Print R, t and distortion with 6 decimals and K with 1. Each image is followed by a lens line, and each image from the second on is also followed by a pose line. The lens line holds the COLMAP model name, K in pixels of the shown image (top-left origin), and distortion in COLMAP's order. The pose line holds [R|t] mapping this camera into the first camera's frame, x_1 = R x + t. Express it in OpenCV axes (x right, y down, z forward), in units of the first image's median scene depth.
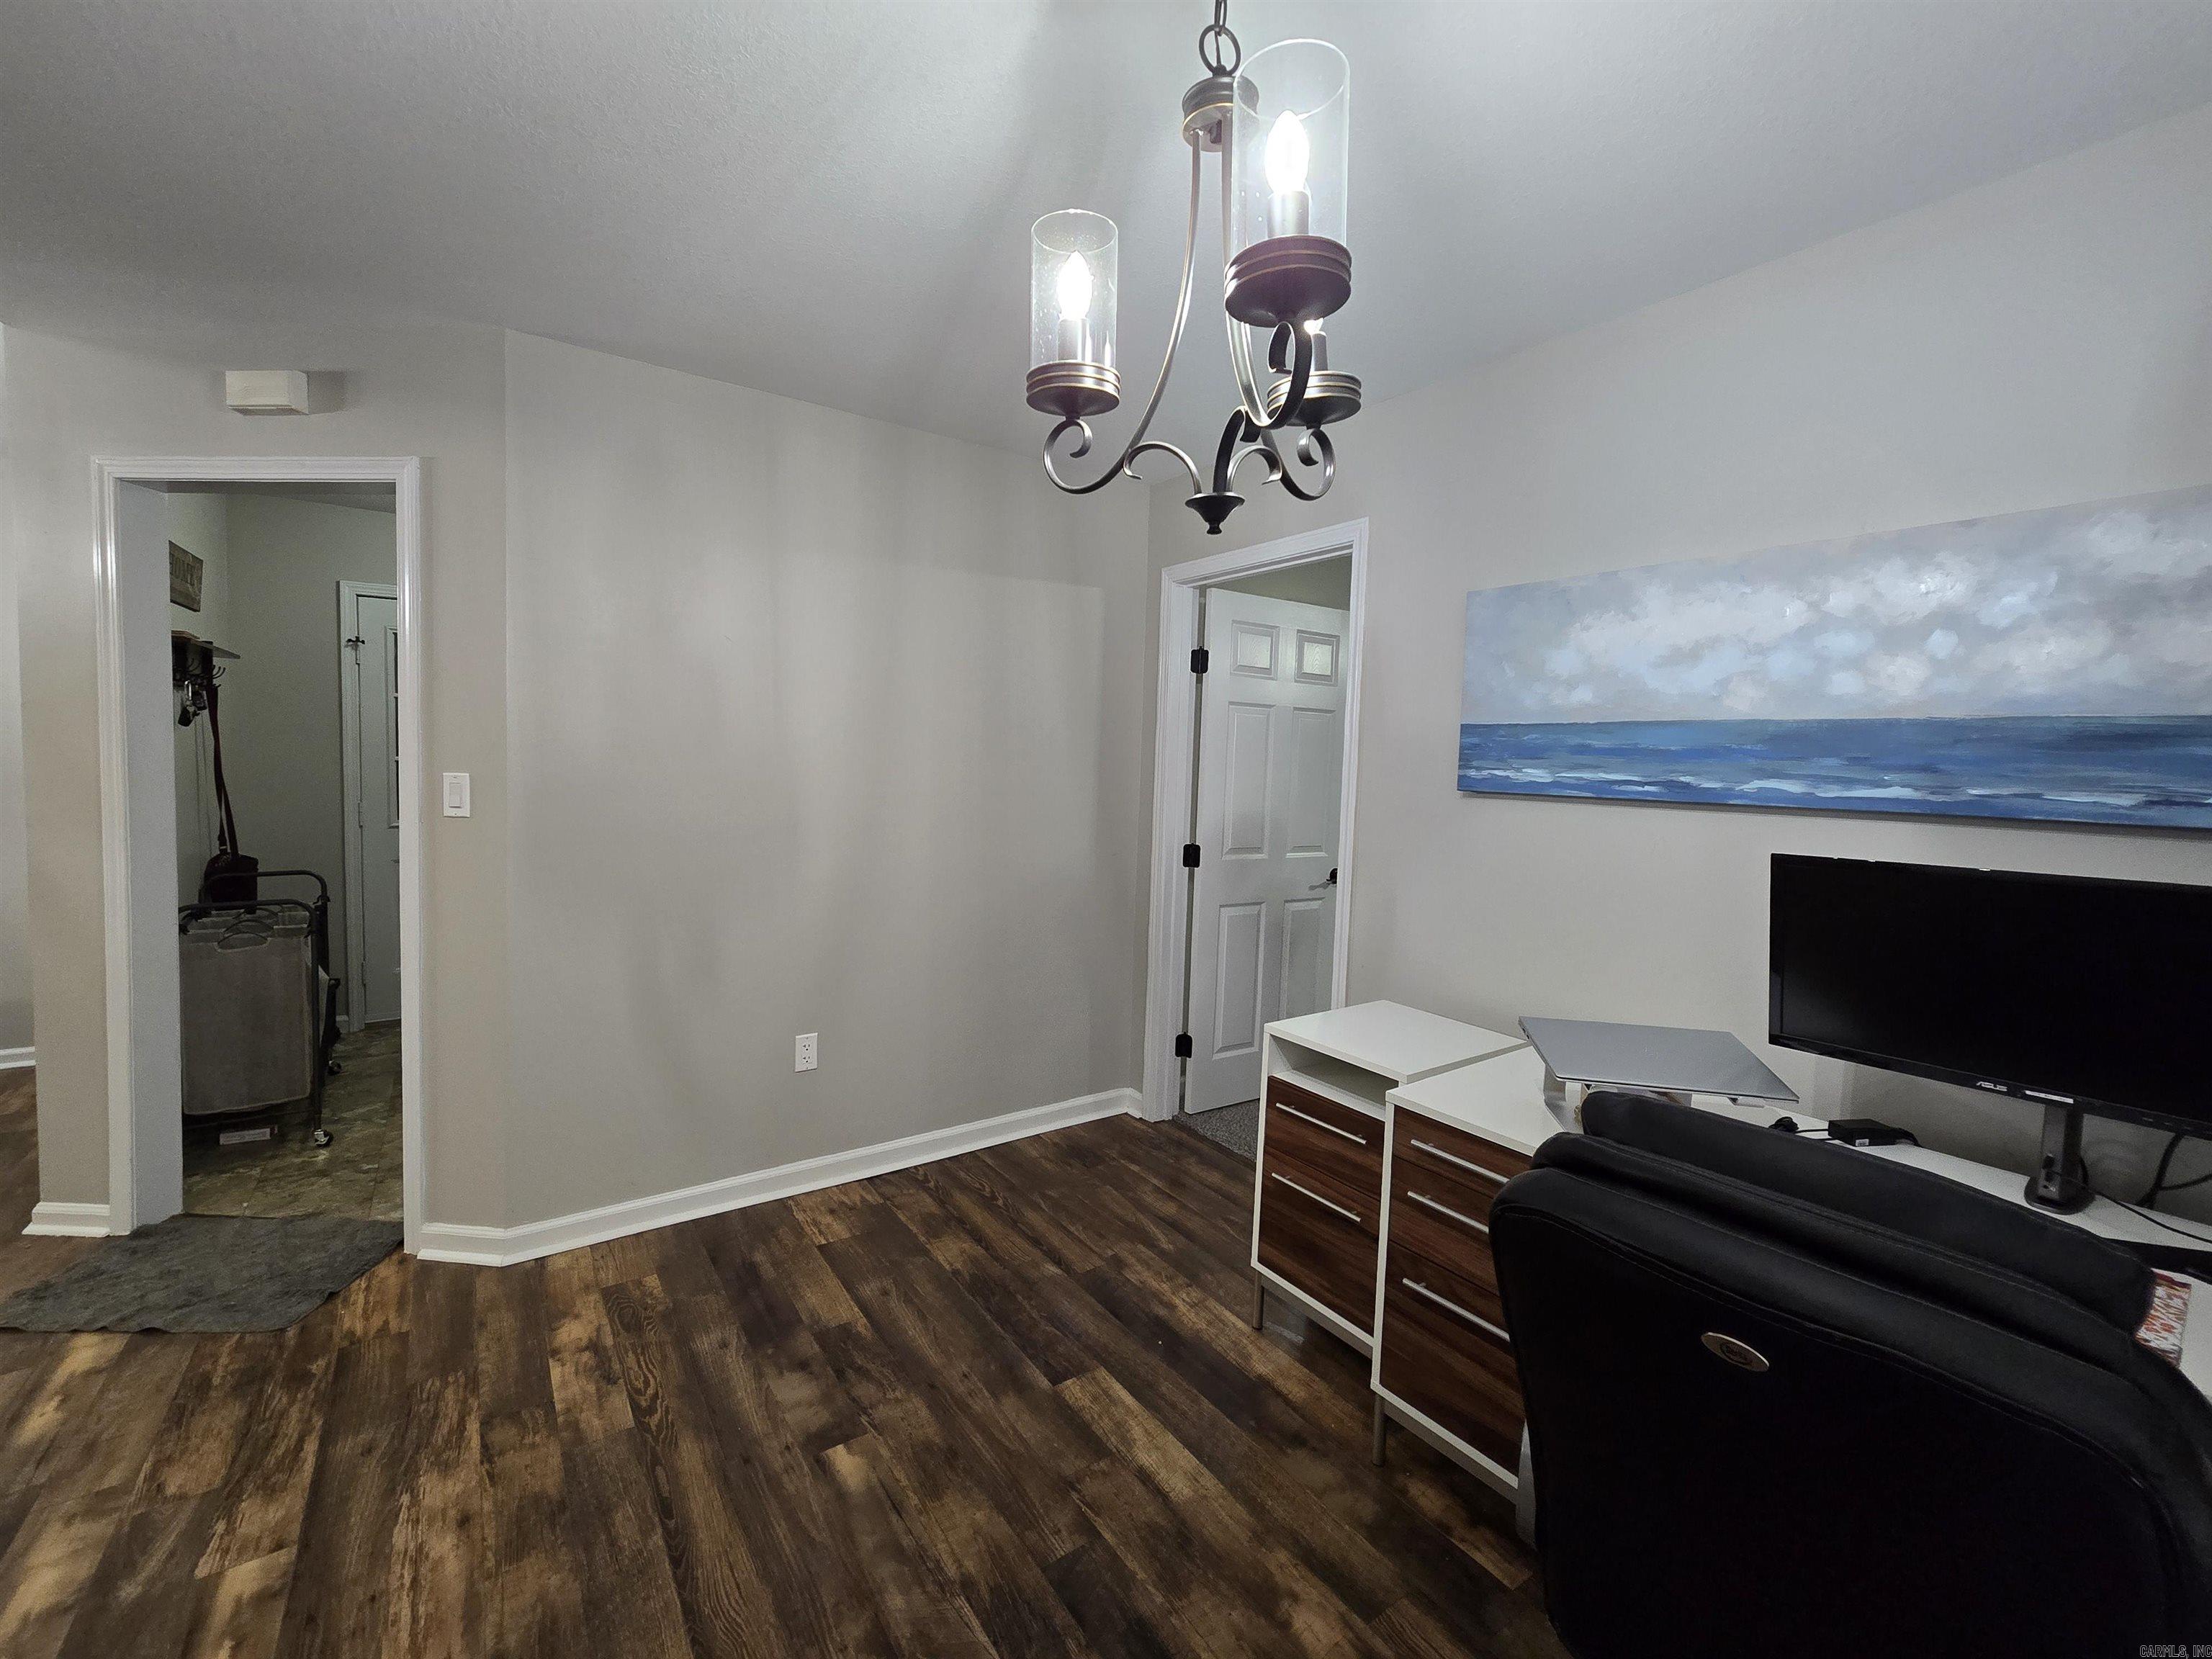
lens RADIAL K [[907.0, 0, 1073.5], [0, 907.0, 807.5], [0, 0, 1]] dist [-0.001242, -0.001779]
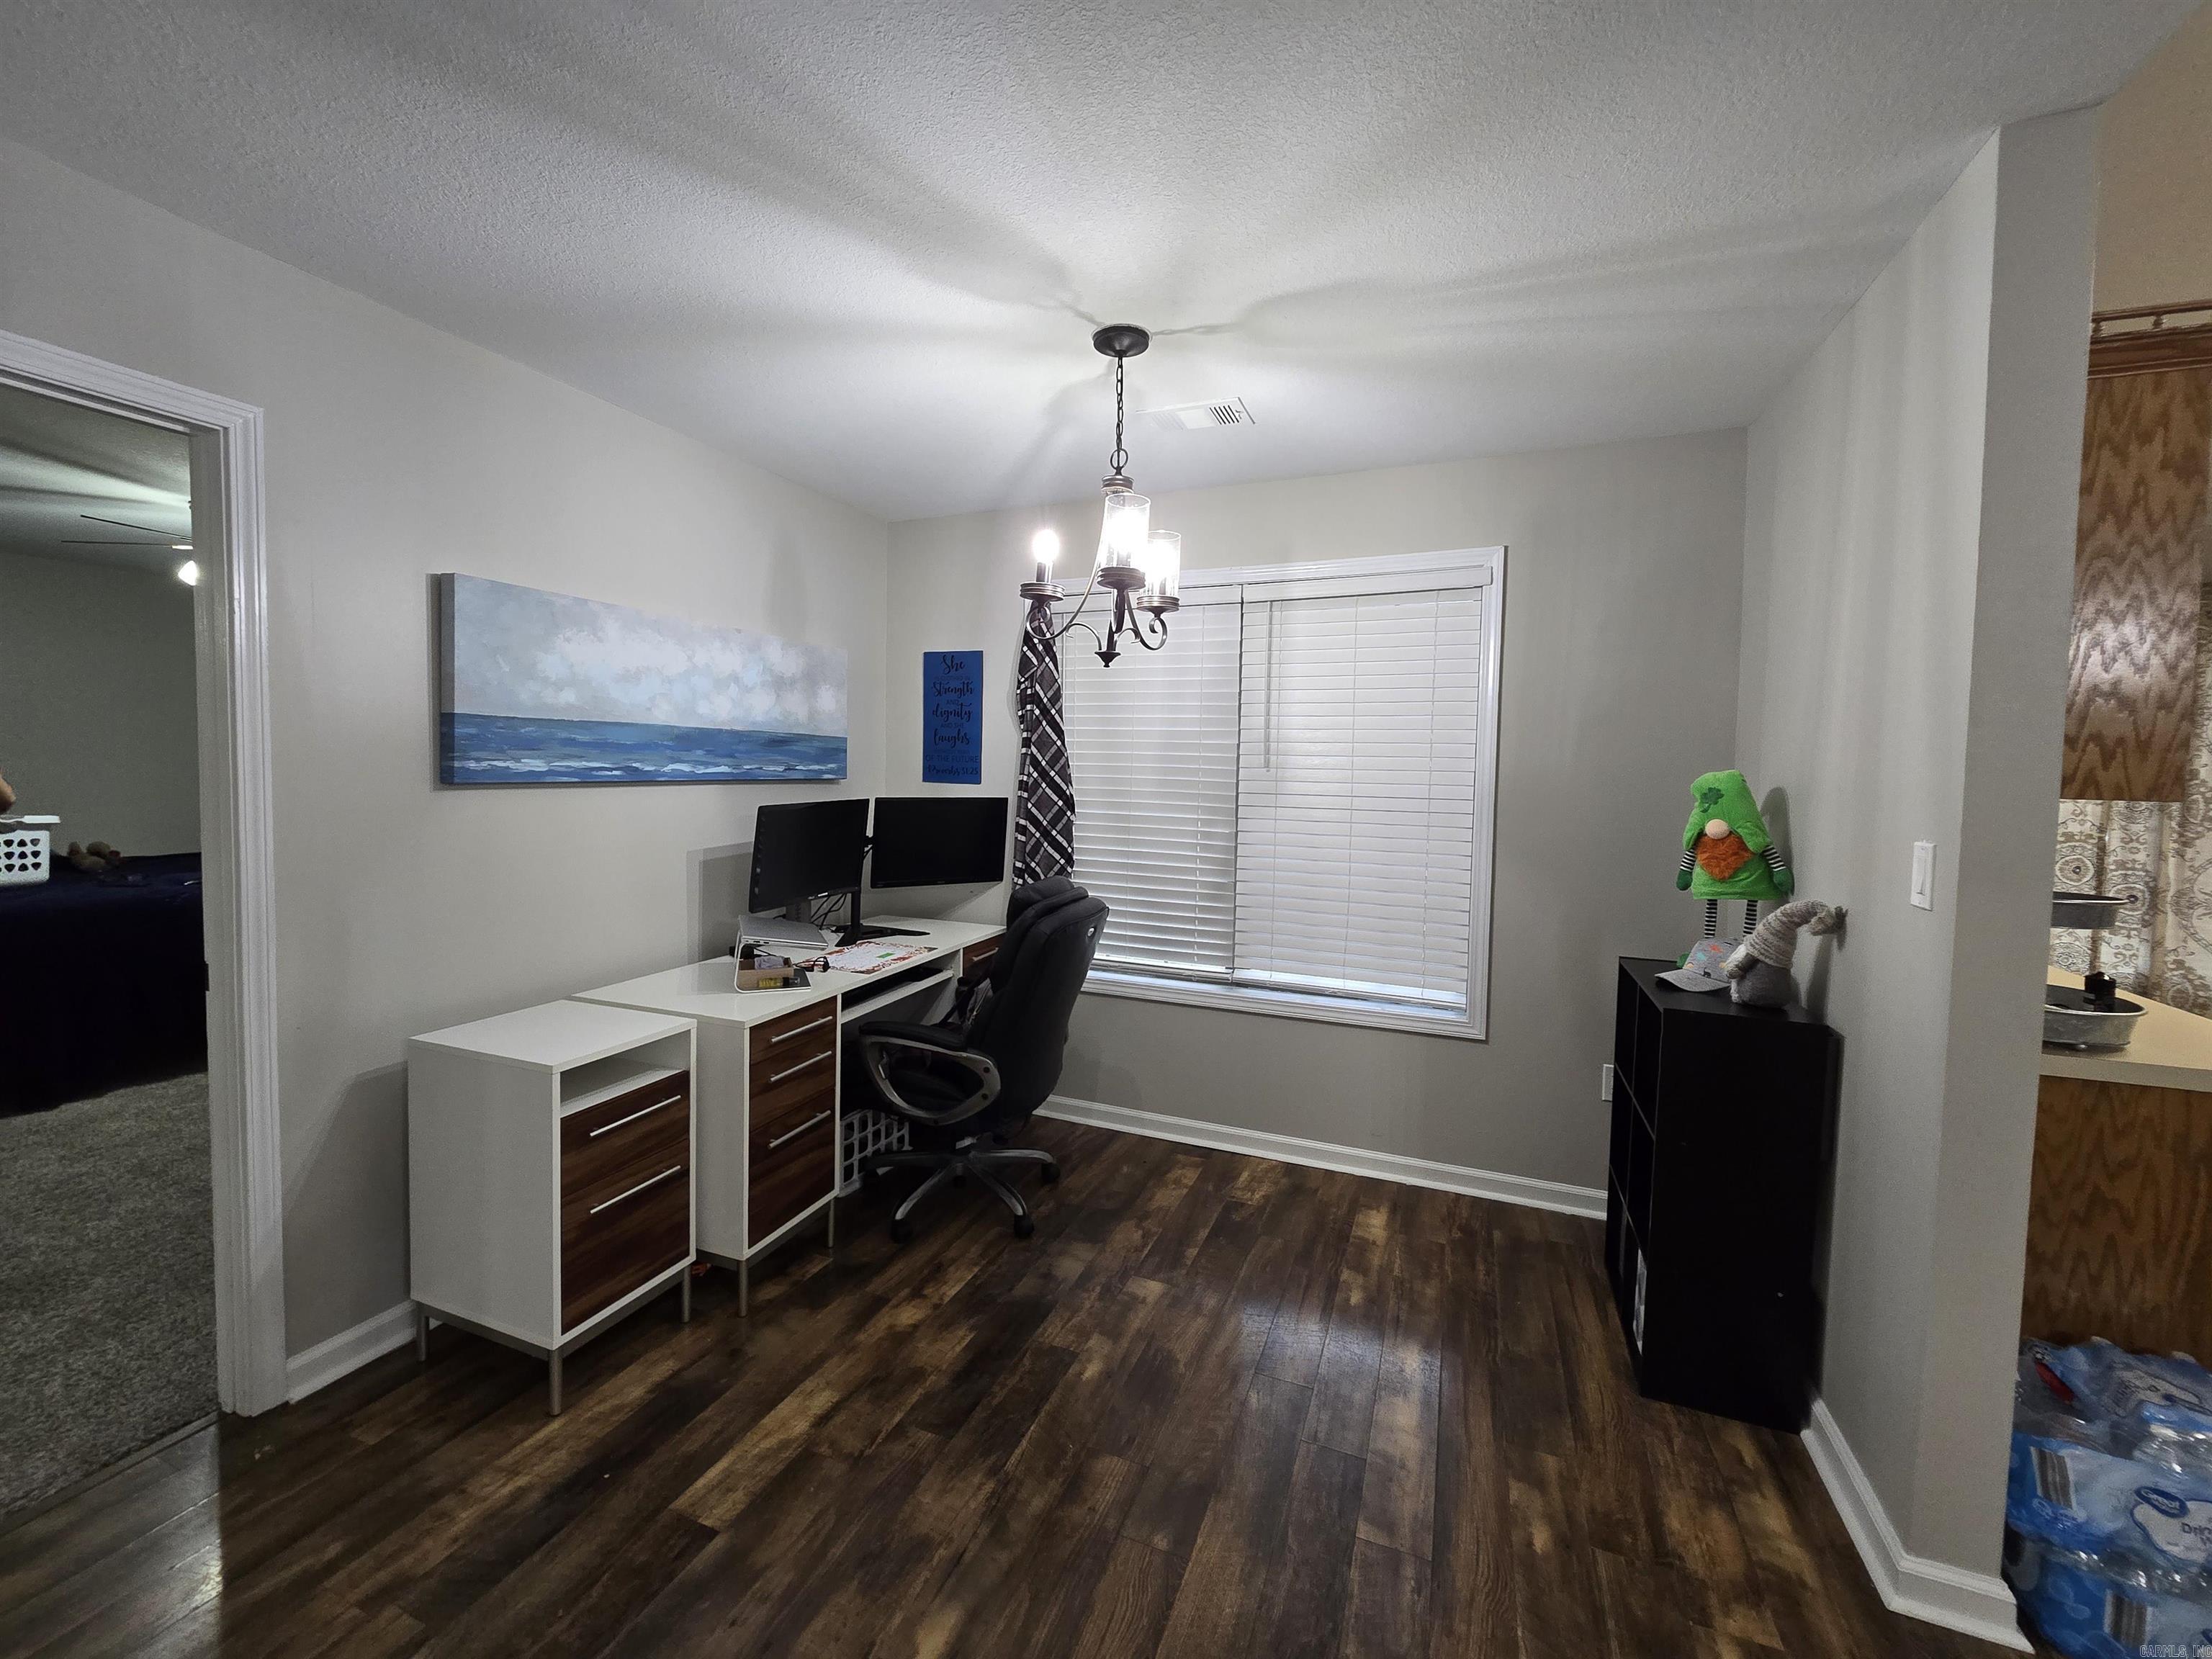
lens RADIAL K [[907.0, 0, 1073.5], [0, 907.0, 807.5], [0, 0, 1]] dist [-0.001242, -0.001779]
pose [[-0.541981, -0.077711, 0.836790, -0.859730], [0.014275, 0.994720, 0.101624, -0.096863], [-0.840270, 0.067024, -0.538010, 1.167874]]
